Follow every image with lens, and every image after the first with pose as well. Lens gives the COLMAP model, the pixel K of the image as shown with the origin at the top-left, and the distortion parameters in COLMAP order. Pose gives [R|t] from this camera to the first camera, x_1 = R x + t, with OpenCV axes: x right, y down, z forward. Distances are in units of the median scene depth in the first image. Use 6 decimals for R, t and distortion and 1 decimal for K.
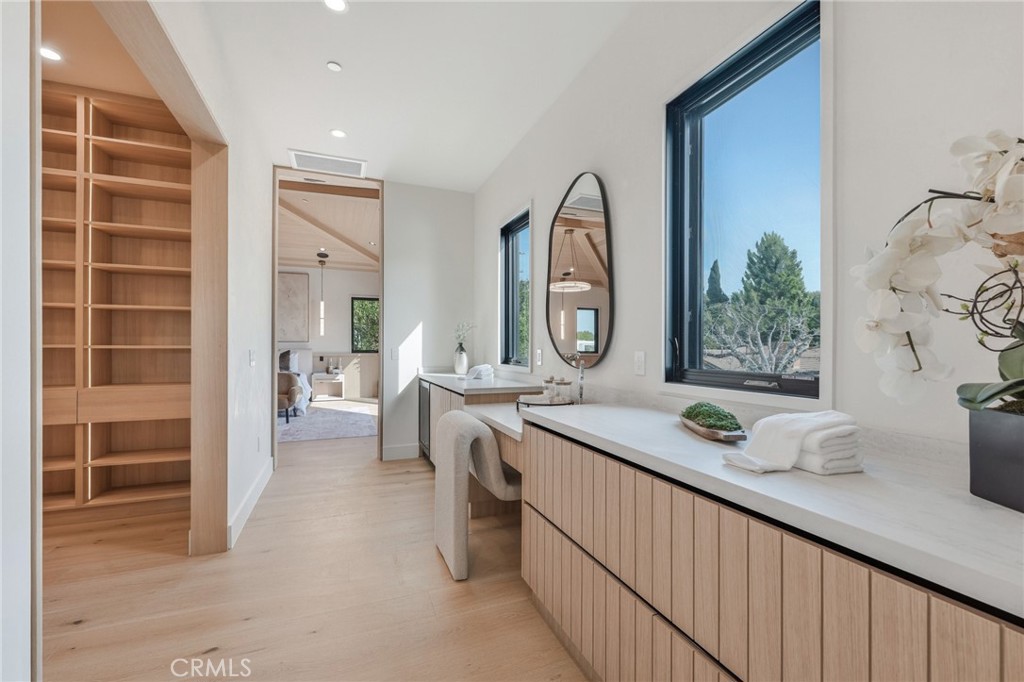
lens RADIAL K [[411.3, 0, 504.0], [0, 411.3, 344.8], [0, 0, 1]] dist [-0.000305, 0.000106]
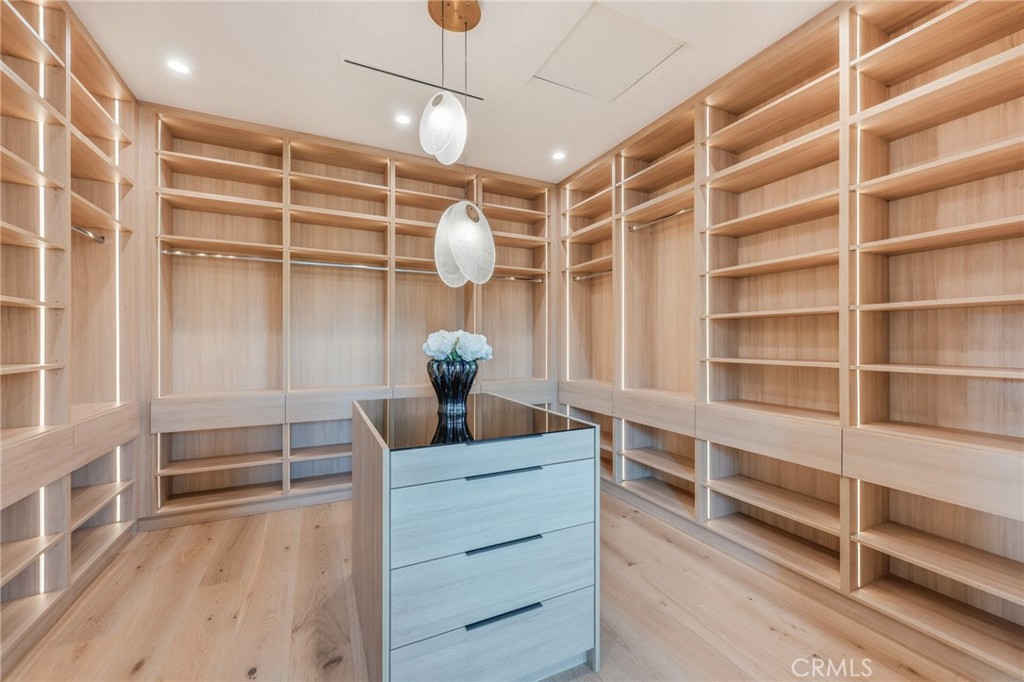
lens RADIAL K [[411.3, 0, 506.0], [0, 411.3, 337.5], [0, 0, 1]] dist [-0.000305, 0.000106]
pose [[0.059488, -0.000579, -0.998229, -0.342017], [0.003819, 0.999993, -0.000352, -0.044906], [0.998222, -0.003791, 0.059490, 0.356478]]
